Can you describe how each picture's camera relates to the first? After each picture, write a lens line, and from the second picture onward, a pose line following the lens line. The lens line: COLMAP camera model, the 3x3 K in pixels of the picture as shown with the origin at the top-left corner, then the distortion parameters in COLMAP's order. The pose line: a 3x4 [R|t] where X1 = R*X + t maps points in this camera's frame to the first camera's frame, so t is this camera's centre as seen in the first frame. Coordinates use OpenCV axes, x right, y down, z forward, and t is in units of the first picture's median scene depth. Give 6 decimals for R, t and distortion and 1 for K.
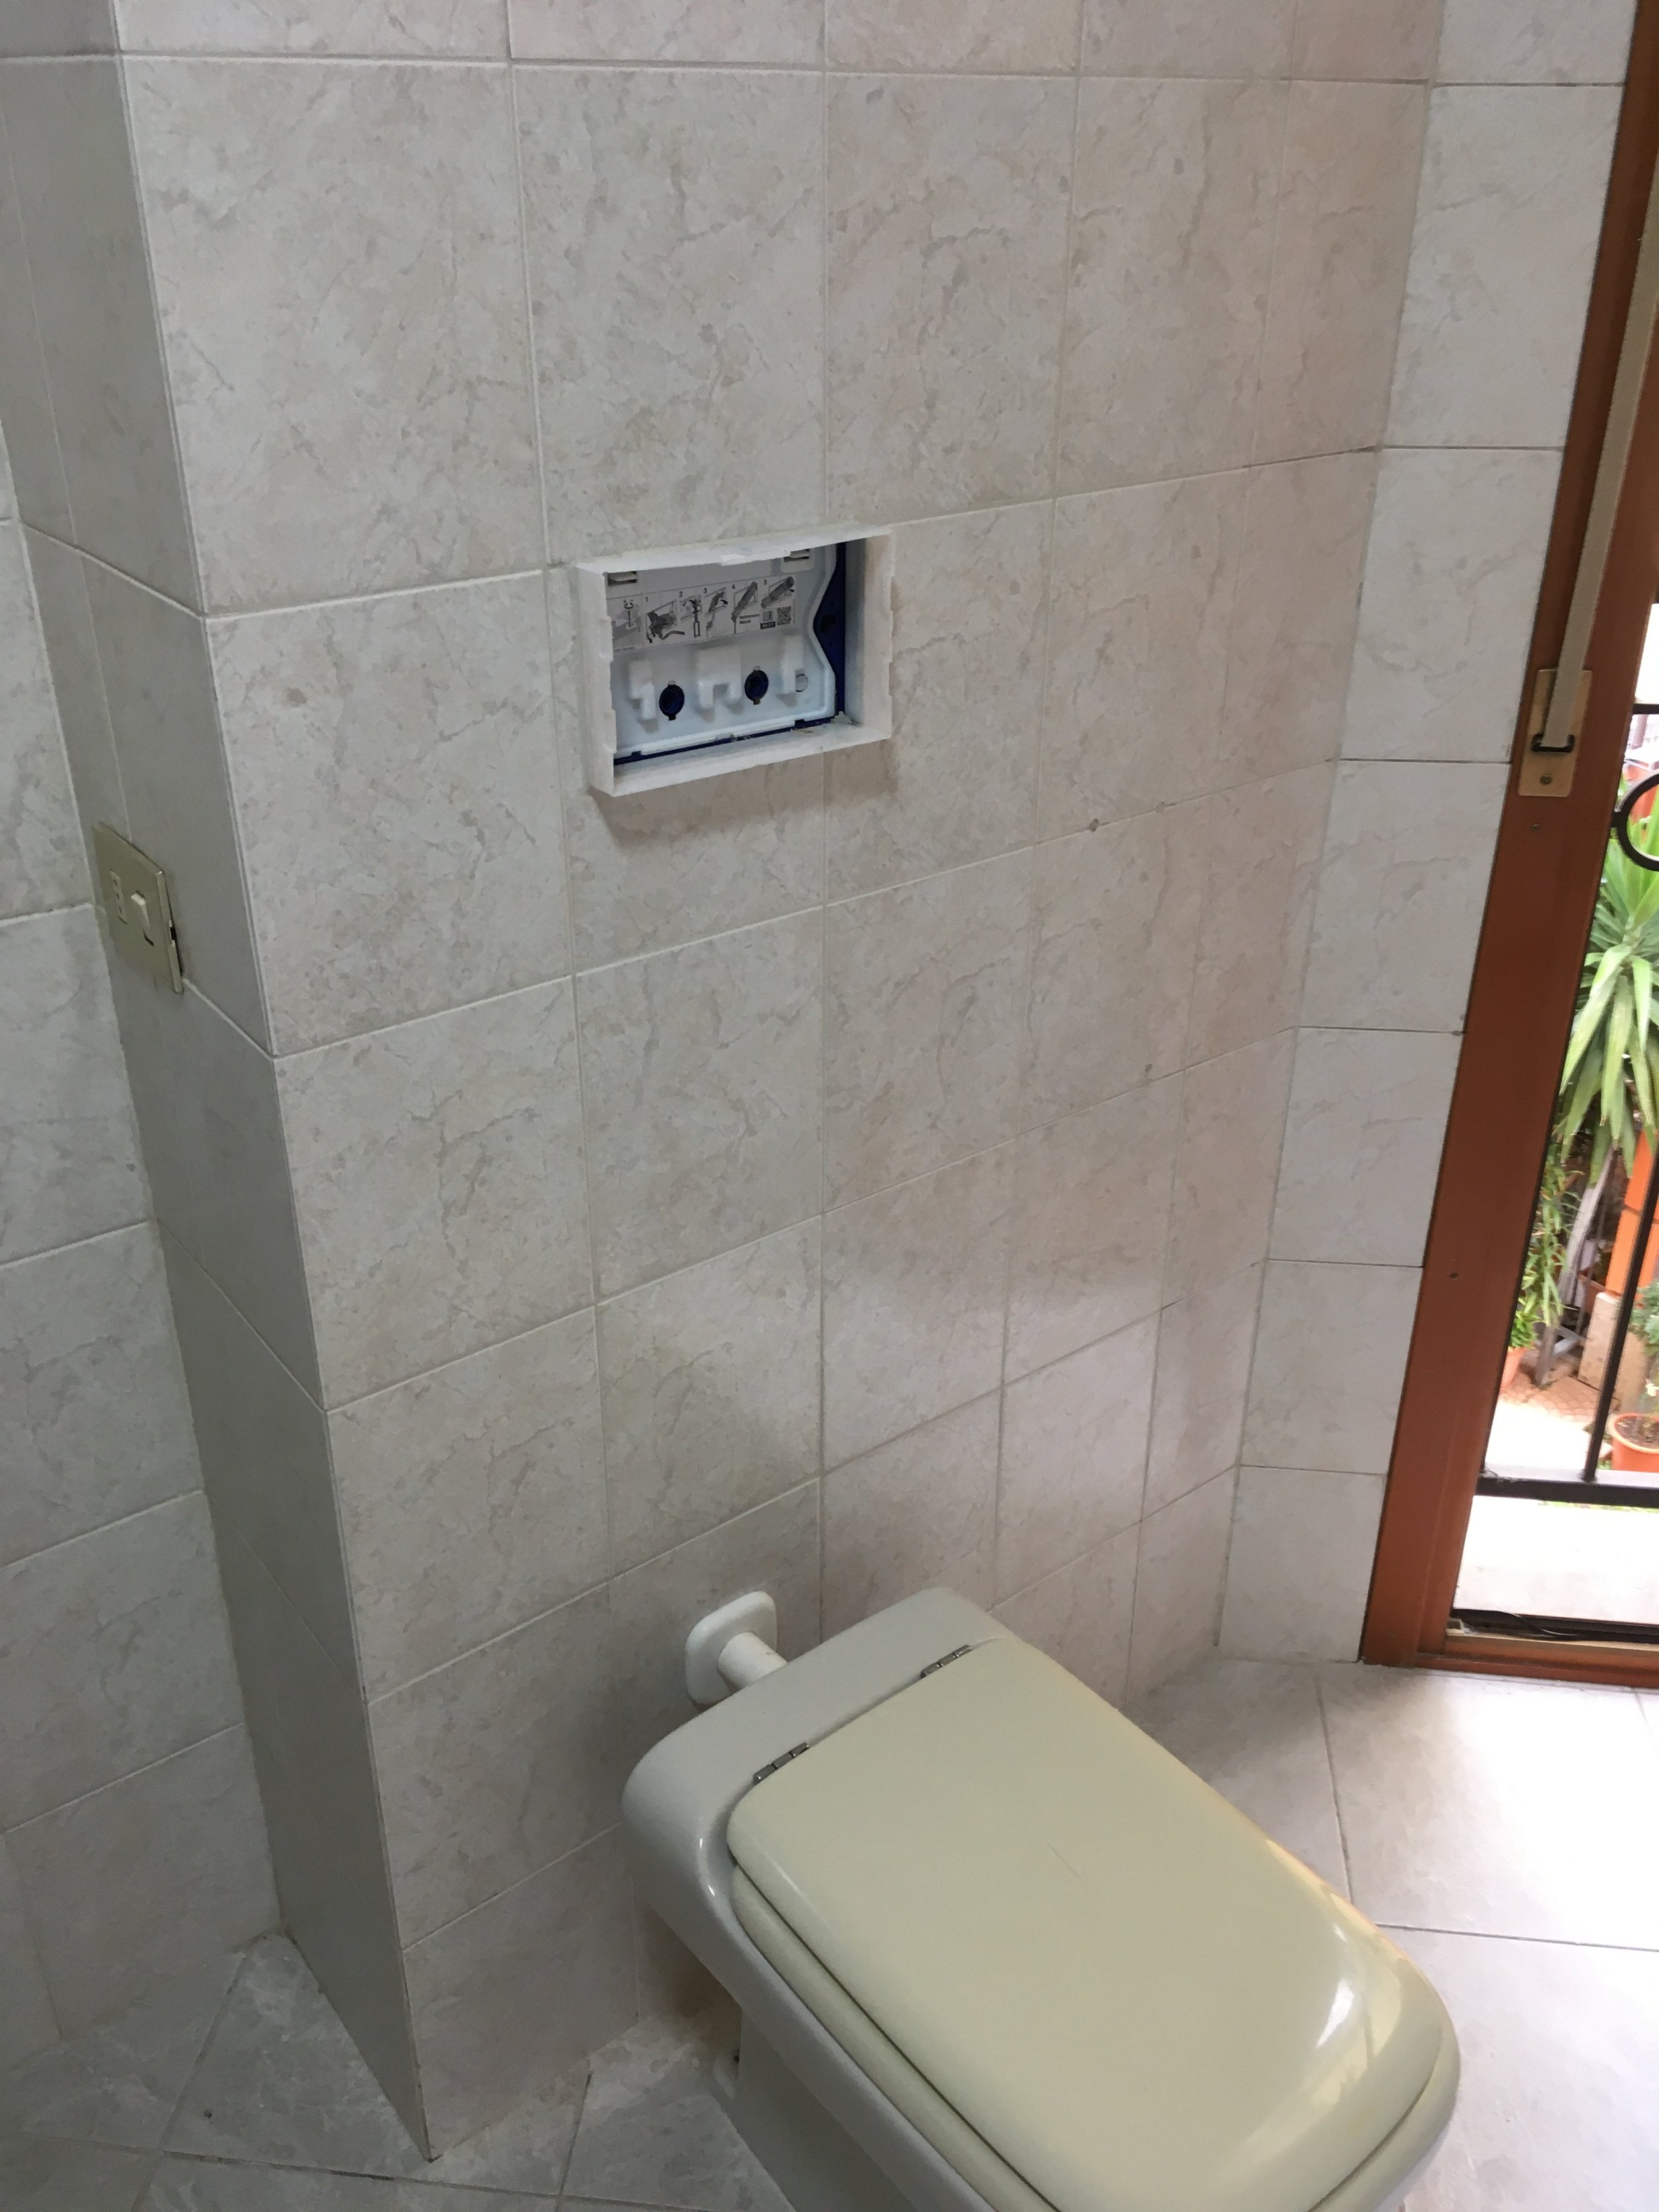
lens RADIAL K [[1956.7, 0, 841.6], [0, 1956.7, 1107.7], [0, 0, 1]] dist [0.125760, -0.172950]
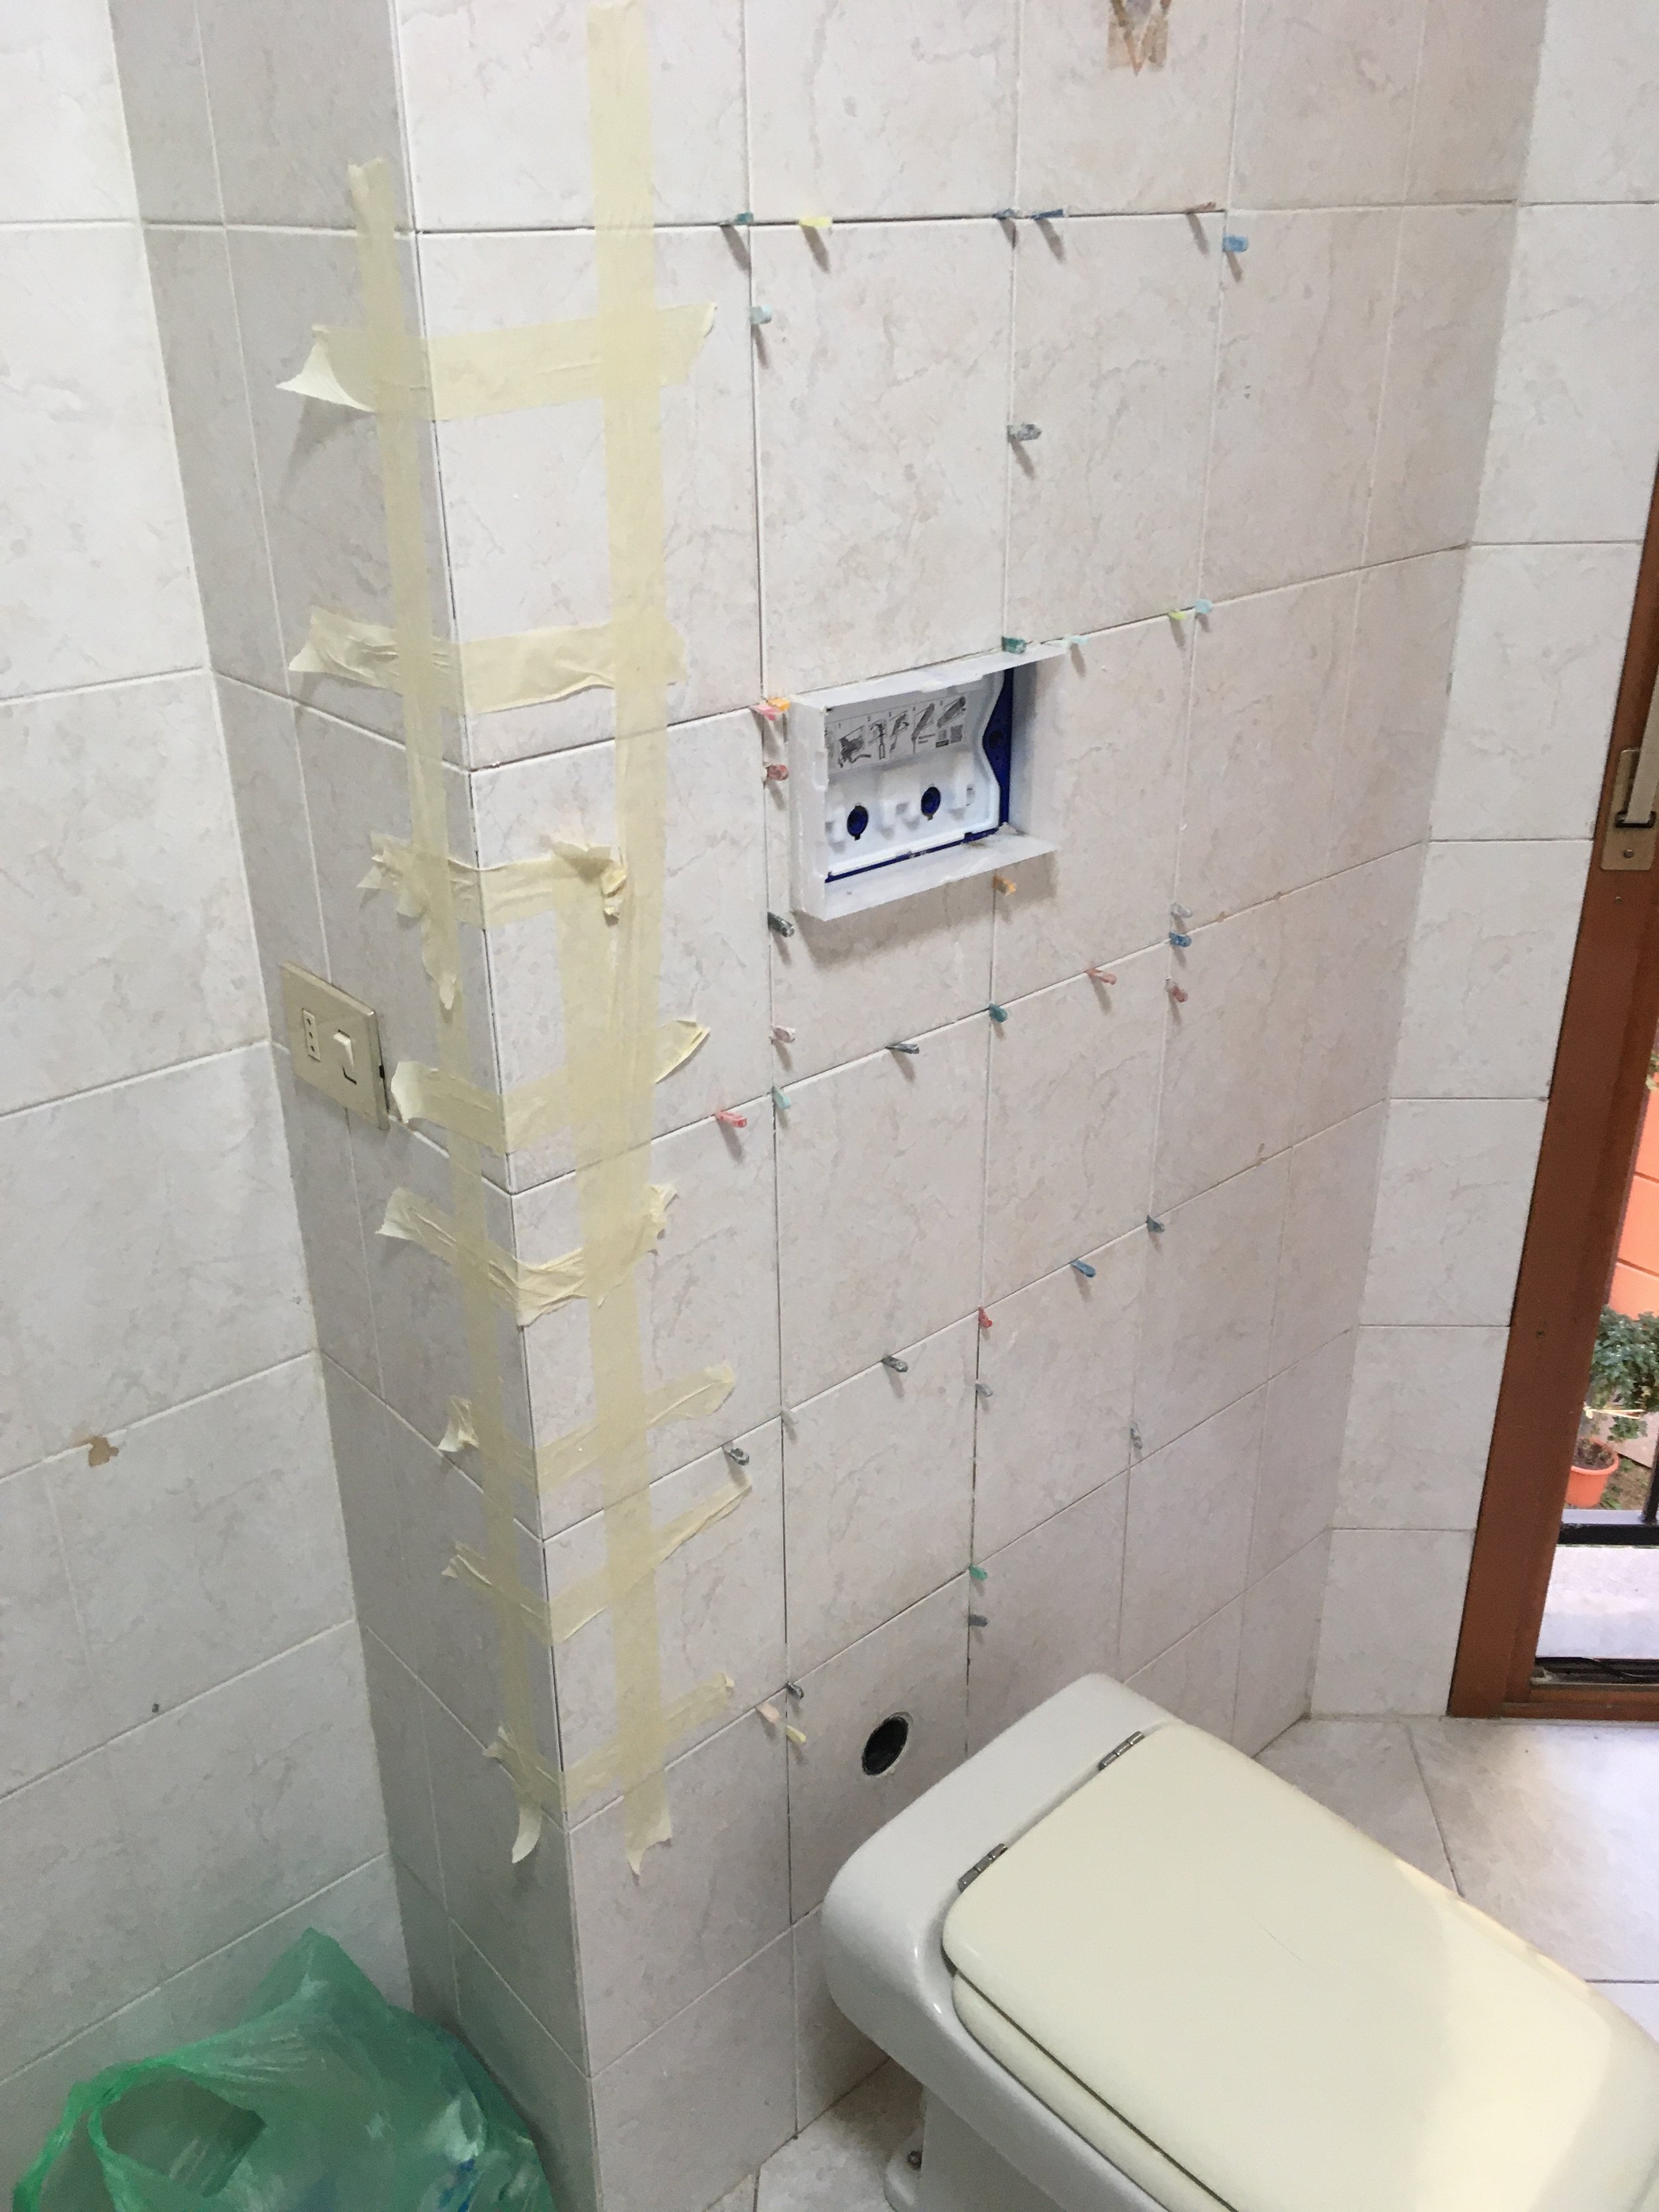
lens RADIAL K [[1956.7, 0, 841.6], [0, 1956.7, 1107.7], [0, 0, 1]] dist [0.125760, -0.172950]
pose [[0.997210, -0.043727, 0.060503, -0.152052], [0.045320, 0.998655, -0.025197, -0.031120], [-0.059320, 0.027869, 0.997850, -0.010249]]
